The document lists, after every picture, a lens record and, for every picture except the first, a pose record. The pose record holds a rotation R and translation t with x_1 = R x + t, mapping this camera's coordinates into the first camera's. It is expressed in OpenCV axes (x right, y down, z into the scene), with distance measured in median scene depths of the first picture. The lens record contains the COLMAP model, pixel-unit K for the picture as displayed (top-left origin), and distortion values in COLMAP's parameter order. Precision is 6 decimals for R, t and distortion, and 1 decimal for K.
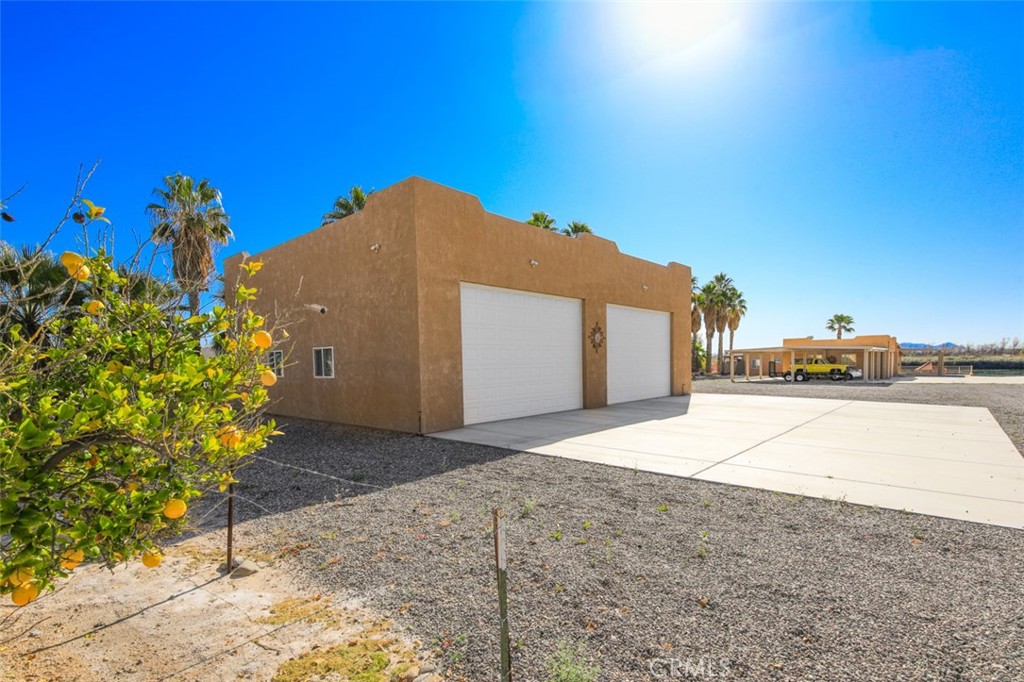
lens RADIAL K [[480.9, 0, 510.2], [0, 480.9, 358.5], [0, 0, 1]] dist [-0.000674, -0.000187]
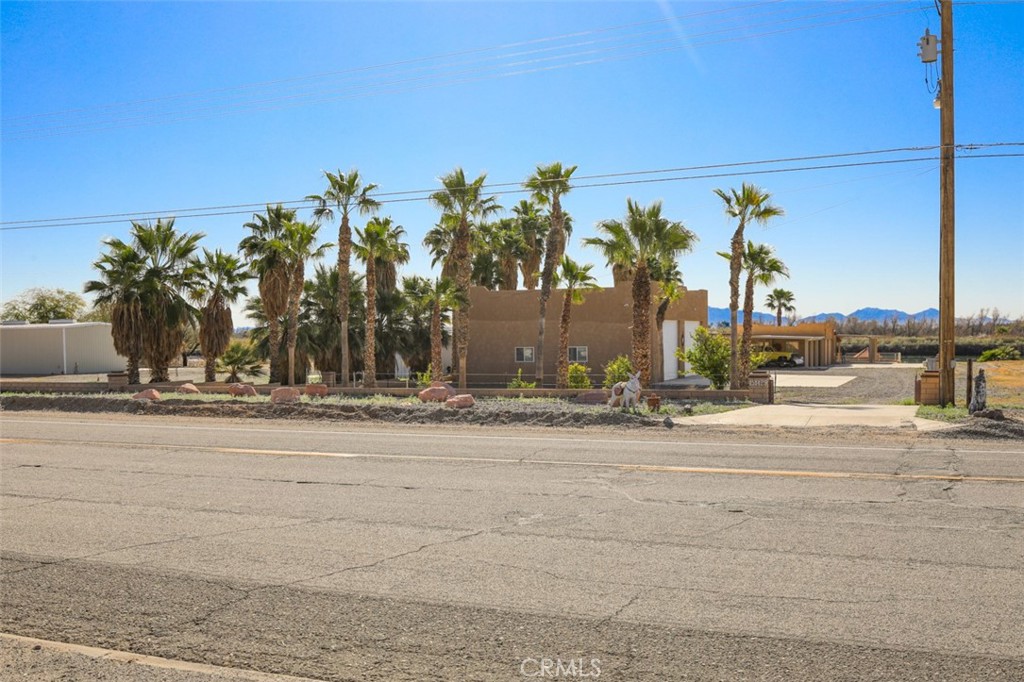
lens RADIAL K [[965.6, 0, 512.0], [0, 965.6, 341.0], [0, 0, 1]] dist [-0.075496, 0.001272]
pose [[0.943366, -0.002277, 0.331747, -0.505212], [0.002651, 0.999996, -0.000676, -0.010758], [-0.331744, 0.001517, 0.943368, -0.684721]]
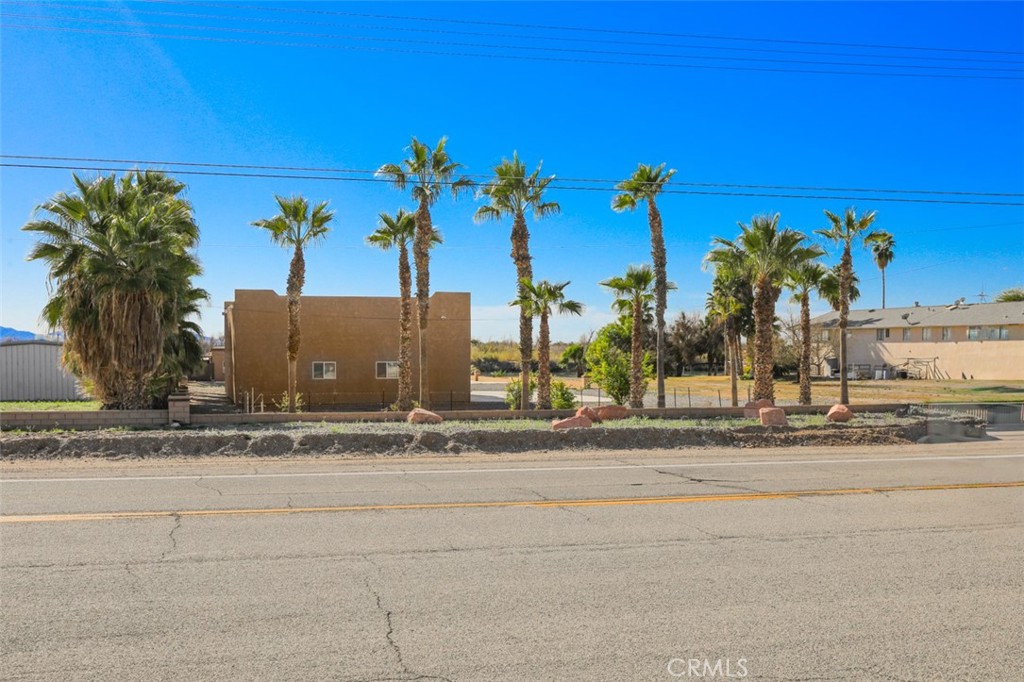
lens RADIAL K [[965.6, 0, 512.0], [0, 965.6, 341.0], [0, 0, 1]] dist [-0.075496, 0.001272]
pose [[0.573040, 0.027655, 0.819061, -0.765778], [-0.010978, 0.999600, -0.026071, -0.003453], [-0.819454, 0.005948, 0.573114, -0.378192]]
